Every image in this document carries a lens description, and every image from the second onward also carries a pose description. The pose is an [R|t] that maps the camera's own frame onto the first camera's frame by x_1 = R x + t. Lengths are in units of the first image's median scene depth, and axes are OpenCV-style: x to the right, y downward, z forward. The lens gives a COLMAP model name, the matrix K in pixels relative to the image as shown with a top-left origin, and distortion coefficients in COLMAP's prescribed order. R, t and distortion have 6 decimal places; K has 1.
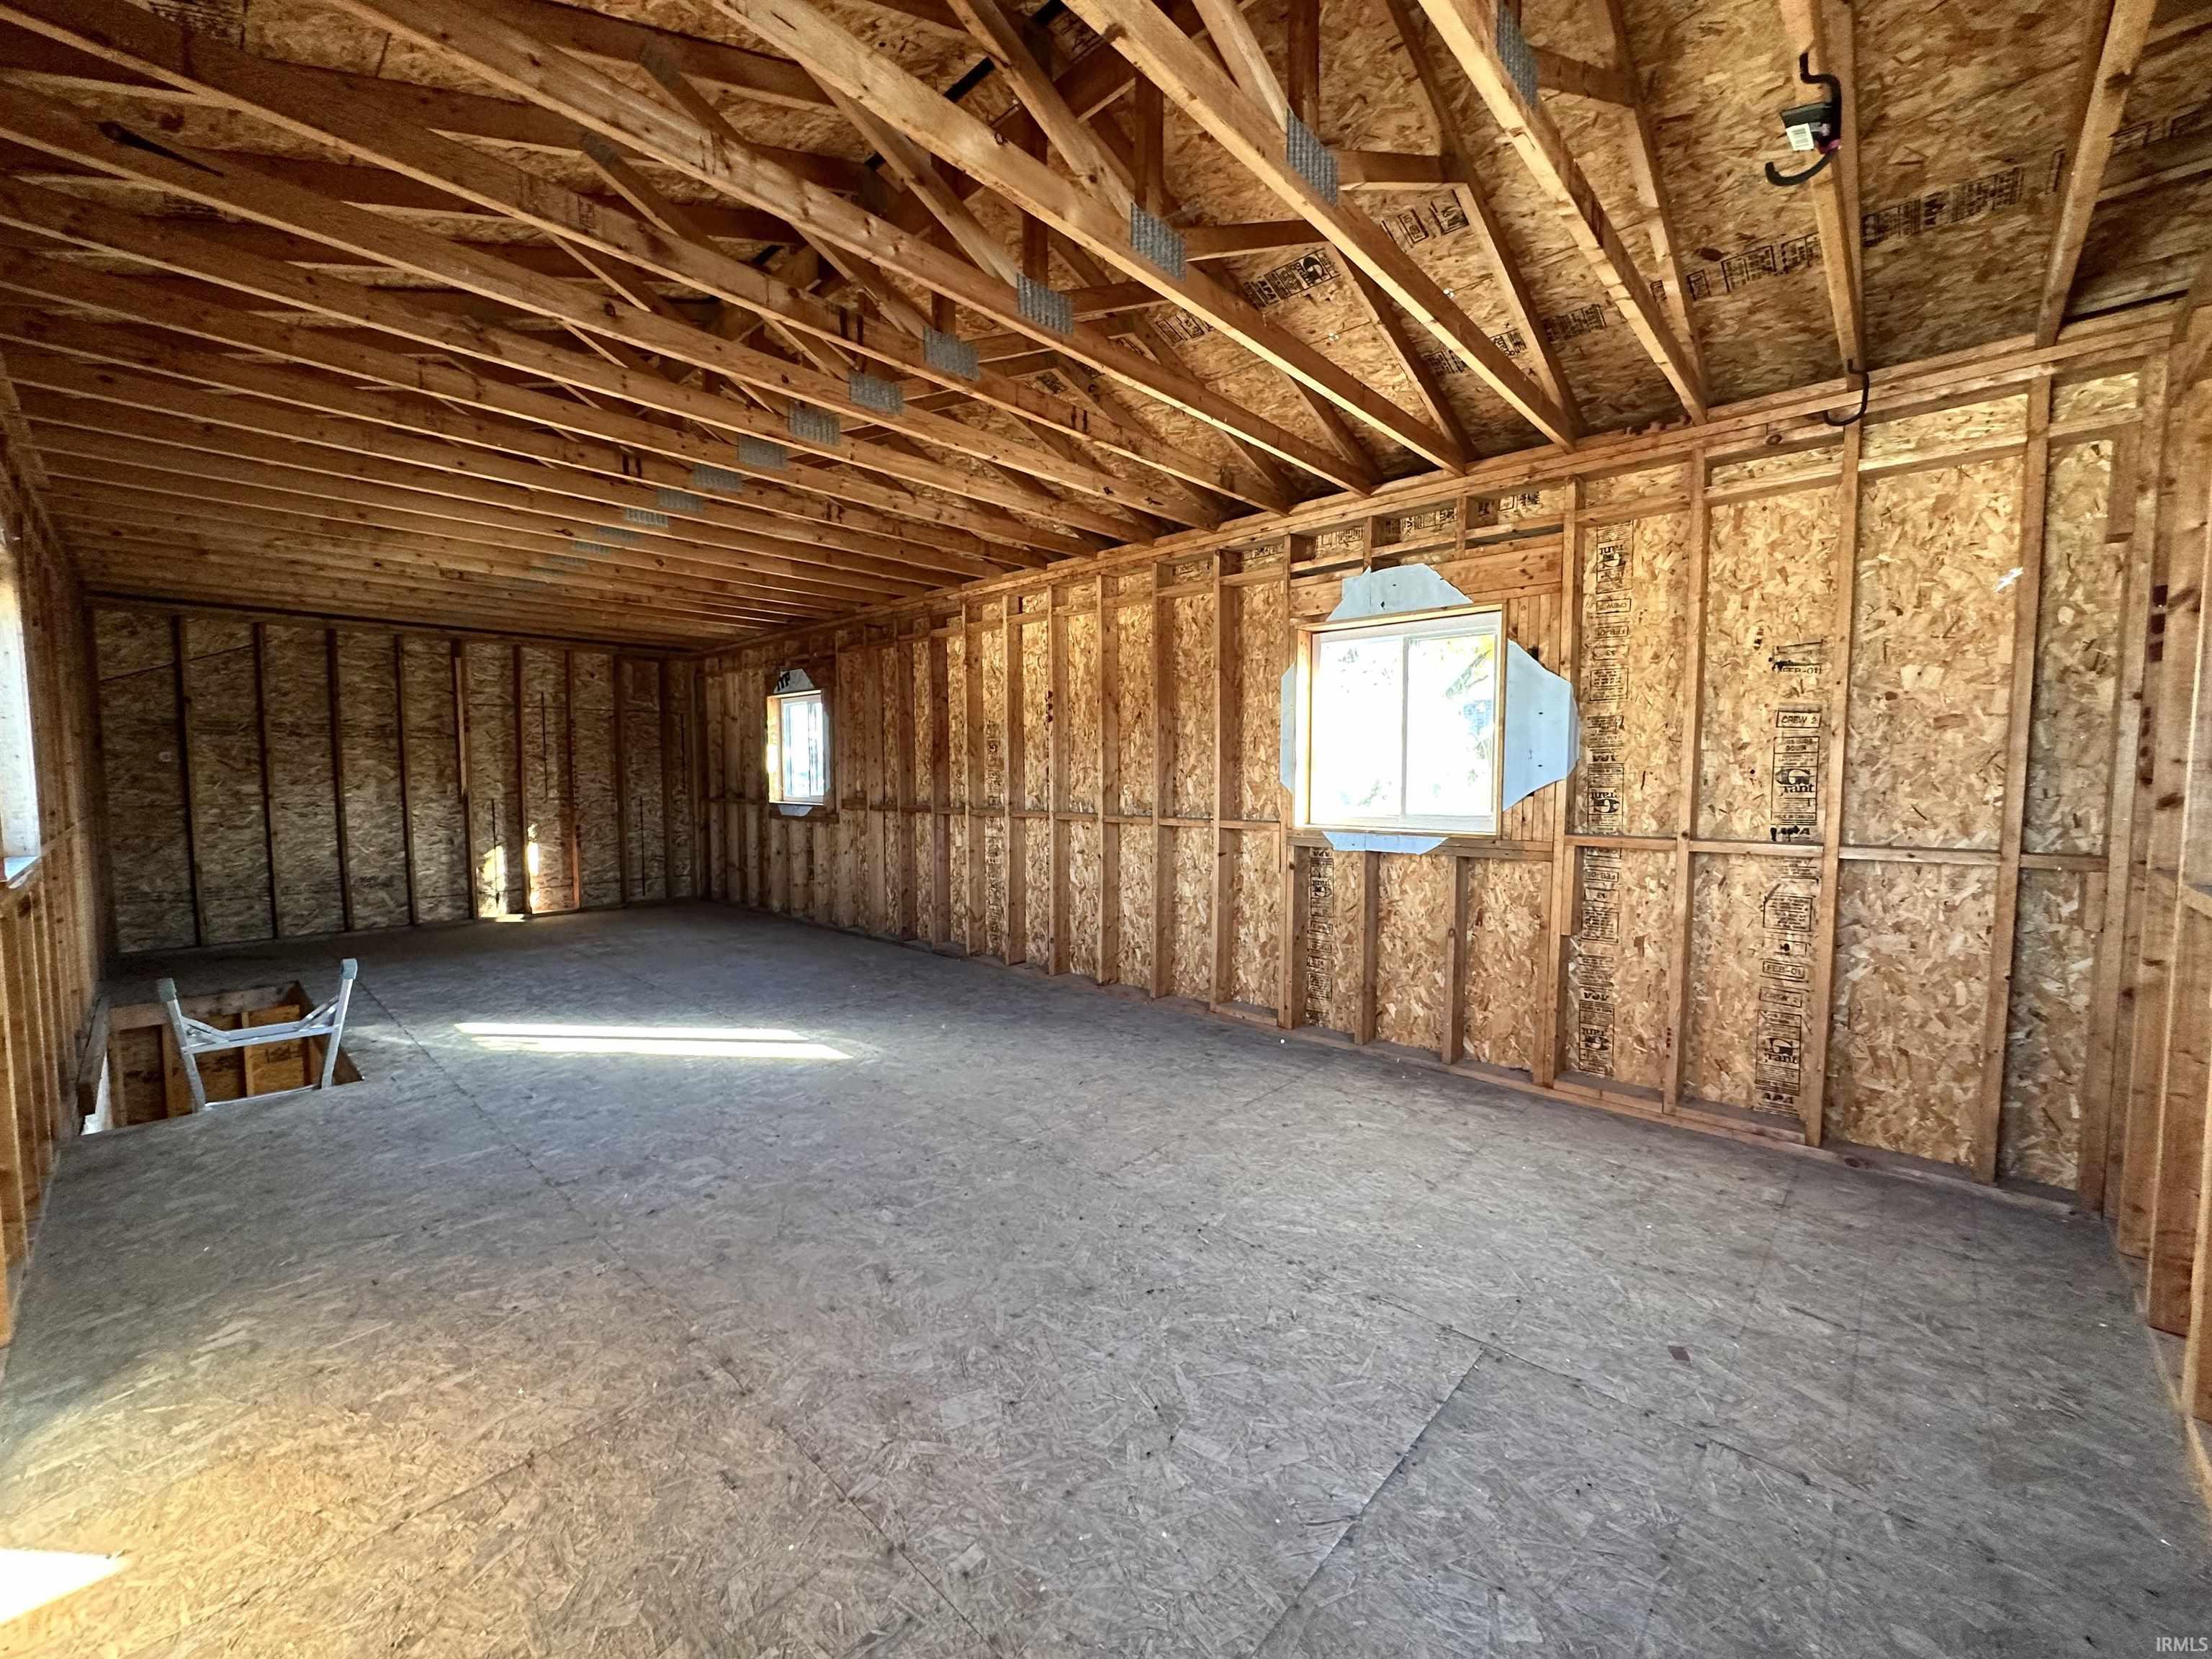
lens RADIAL K [[882.5, 0, 1103.1], [0, 882.5, 841.3], [0, 0, 1]] dist [-0.004426, 0.000741]
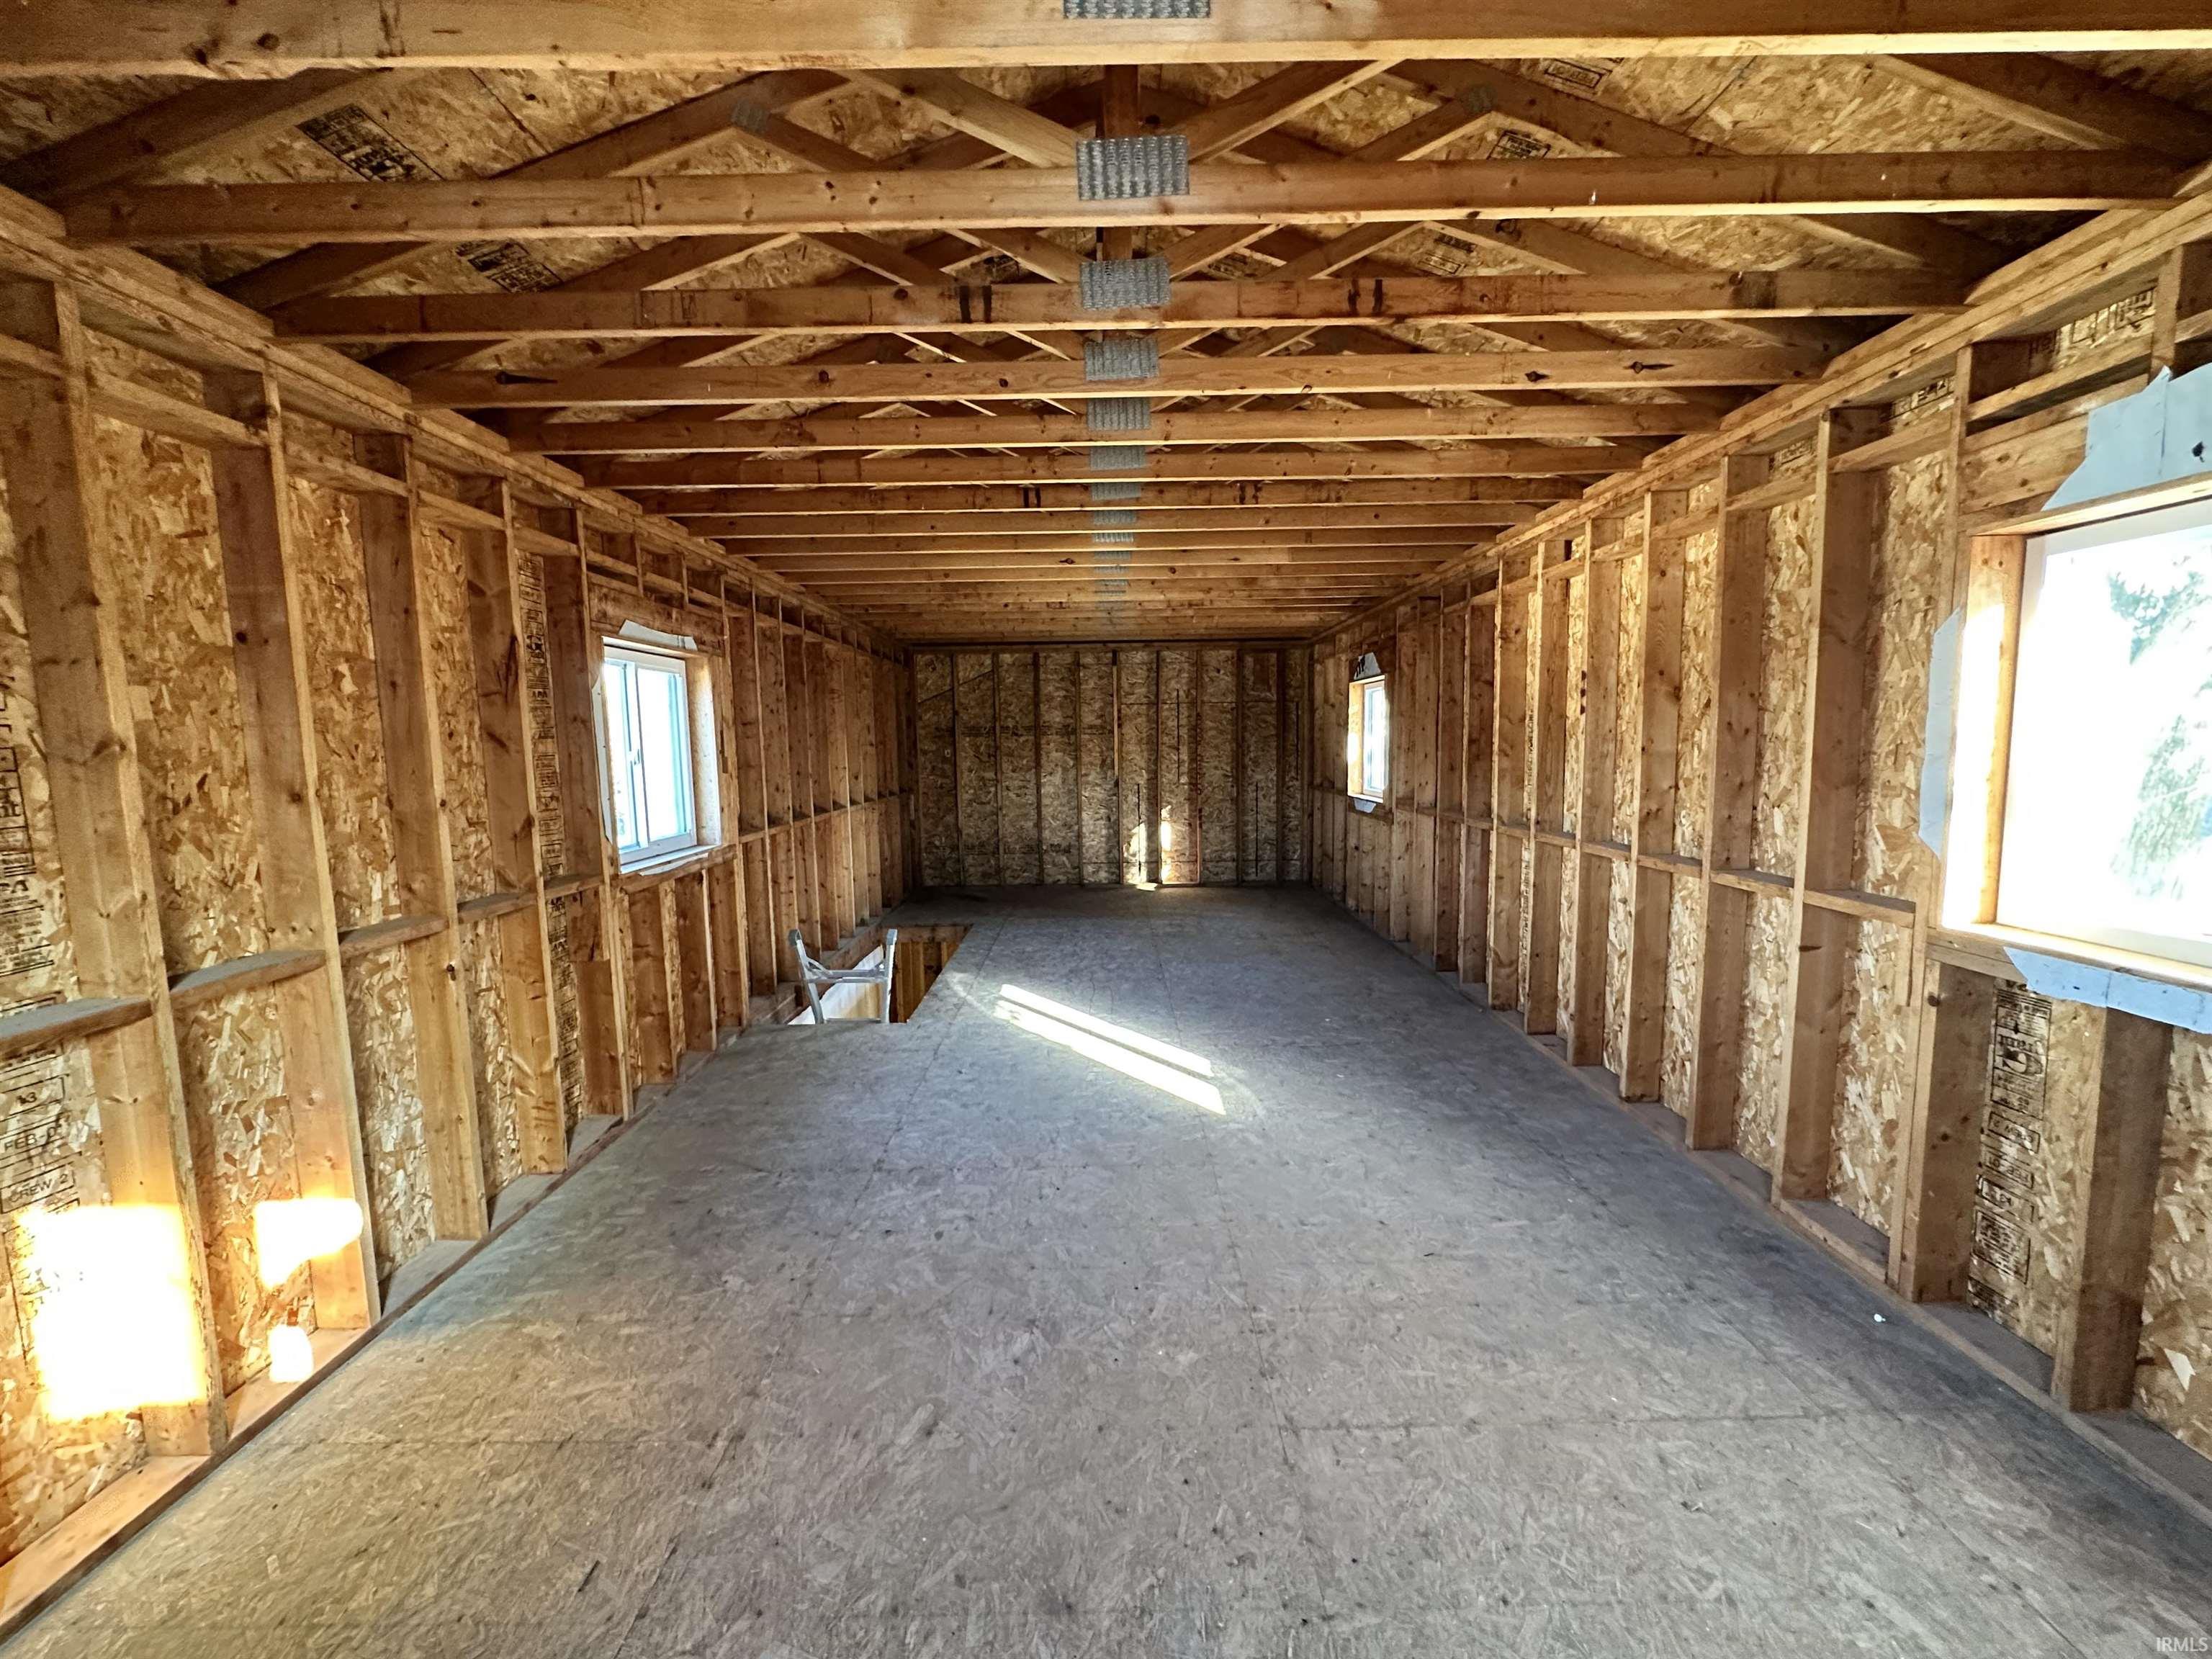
lens RADIAL K [[882.5, 0, 1104.0], [0, 882.5, 835.7], [0, 0, 1]] dist [-0.004426, 0.000741]
pose [[0.683196, 0.068745, -0.726992, 0.221053], [-0.042352, 0.997613, 0.054534, -0.066764], [0.729006, -0.006467, 0.684477, 0.258116]]
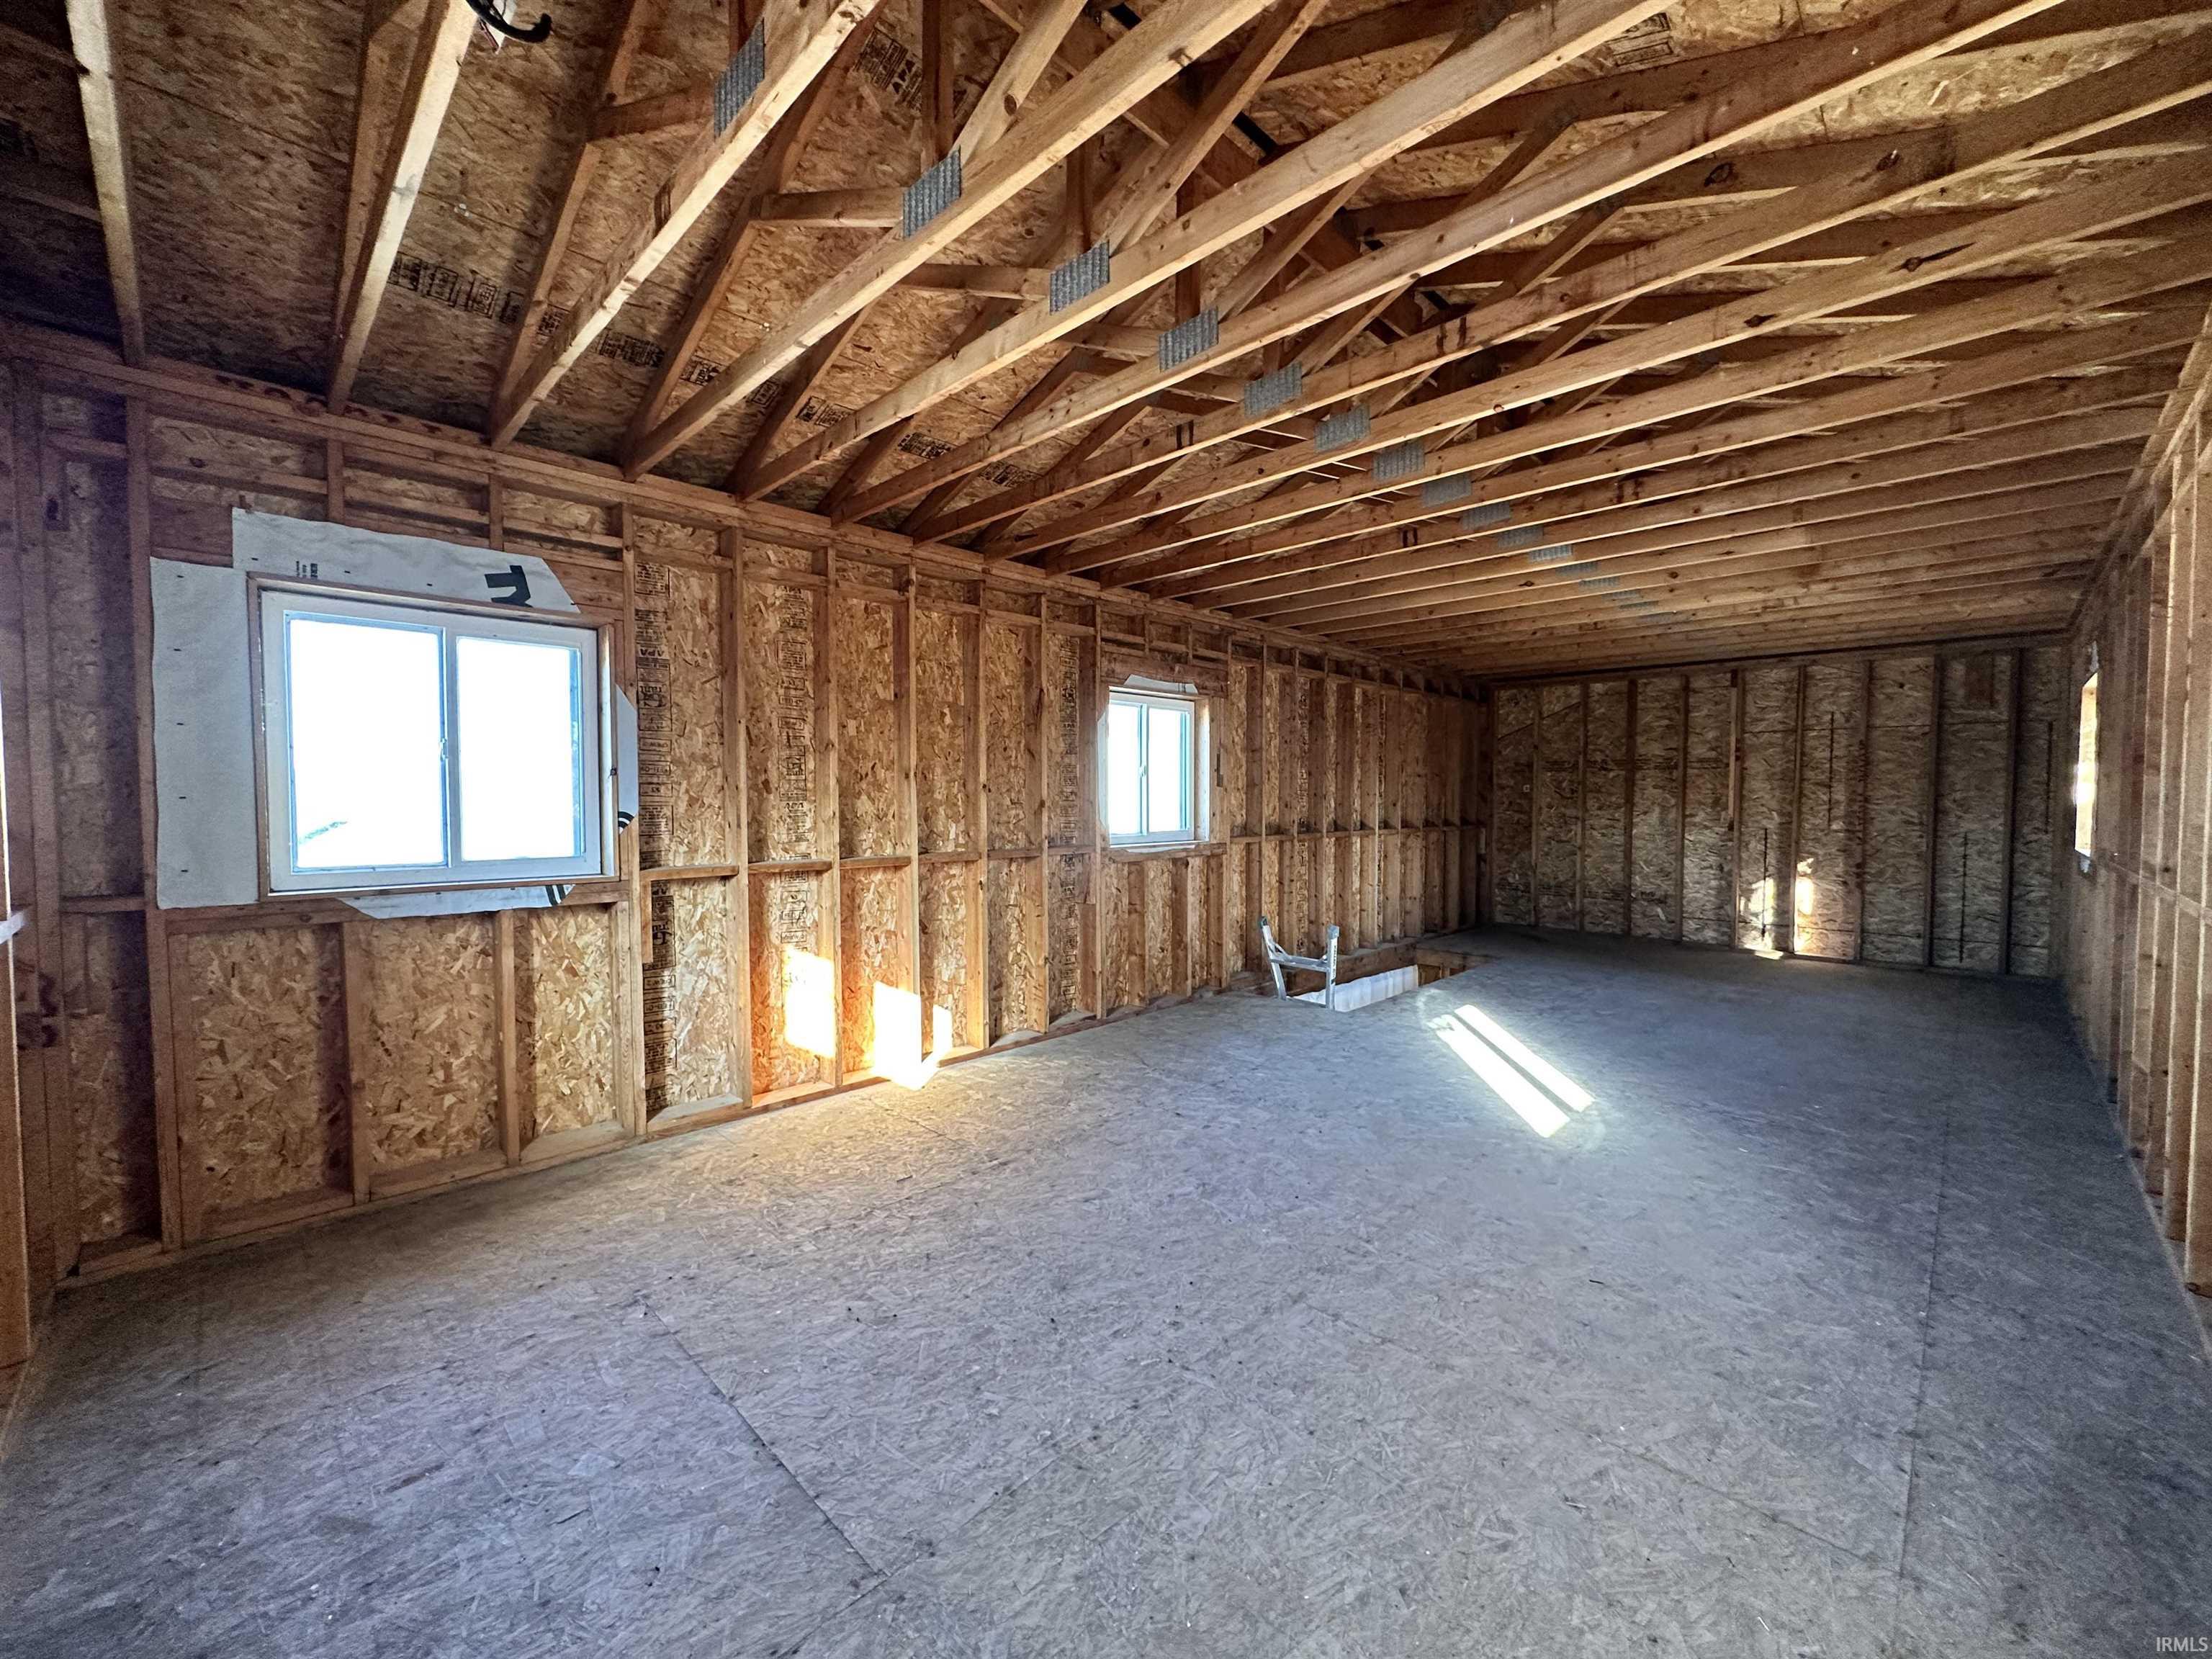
lens RADIAL K [[882.5, 0, 1102.1], [0, 882.5, 839.1], [0, 0, 1]] dist [-0.004426, 0.000741]
pose [[-0.032465, 0.049102, -0.998266, 0.480984], [-0.081955, 0.995298, 0.051622, -0.042942], [0.996107, 0.083489, -0.028288, 0.486486]]
